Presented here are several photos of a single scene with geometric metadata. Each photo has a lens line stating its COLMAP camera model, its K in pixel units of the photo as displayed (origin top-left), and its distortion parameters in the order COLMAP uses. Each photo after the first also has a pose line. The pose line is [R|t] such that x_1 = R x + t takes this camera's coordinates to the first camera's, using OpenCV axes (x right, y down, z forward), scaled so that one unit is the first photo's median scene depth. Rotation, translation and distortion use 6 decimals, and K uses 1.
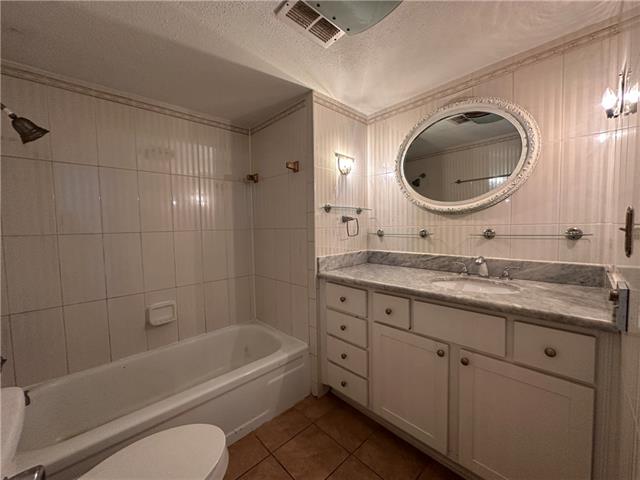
lens RADIAL K [[255.2, 0, 320.2], [0, 255.2, 239.9], [0, 0, 1]] dist [-0.002823, 0.000524]
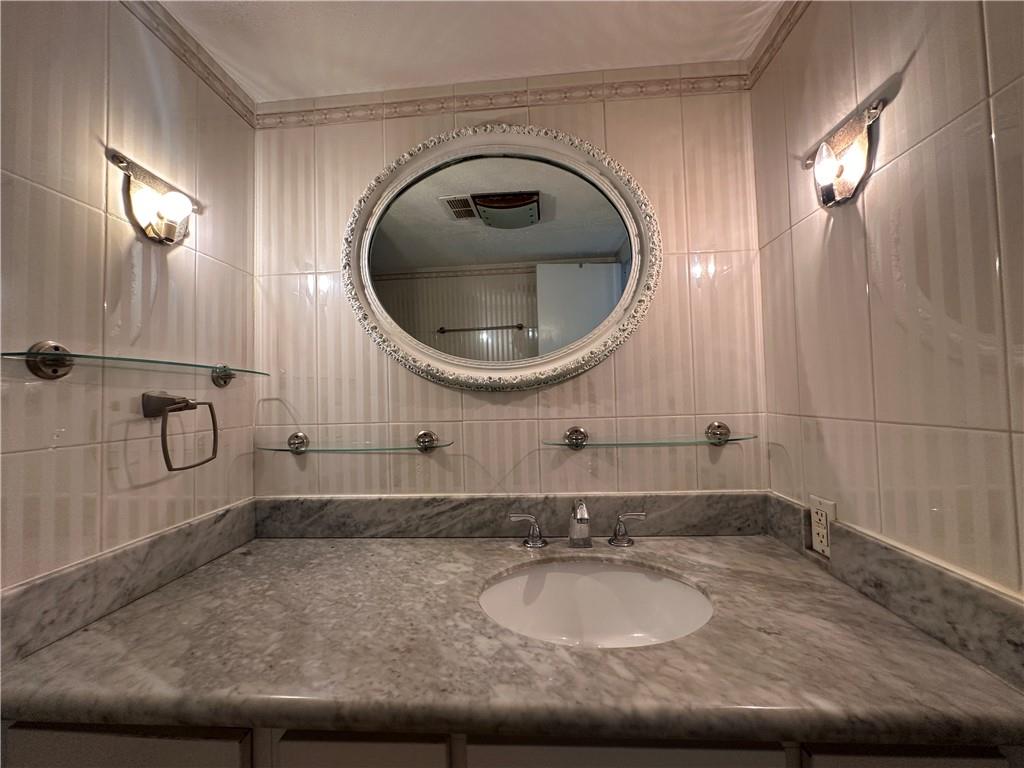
lens RADIAL K [[408.3, 0, 510.2], [0, 408.3, 382.9], [0, 0, 1]] dist [-0.002823, 0.000524]
pose [[0.738827, 0.019924, 0.673600, 0.086208], [0.049887, 0.995203, -0.084155, -0.052694], [-0.672046, 0.095780, 0.734289, 0.451511]]
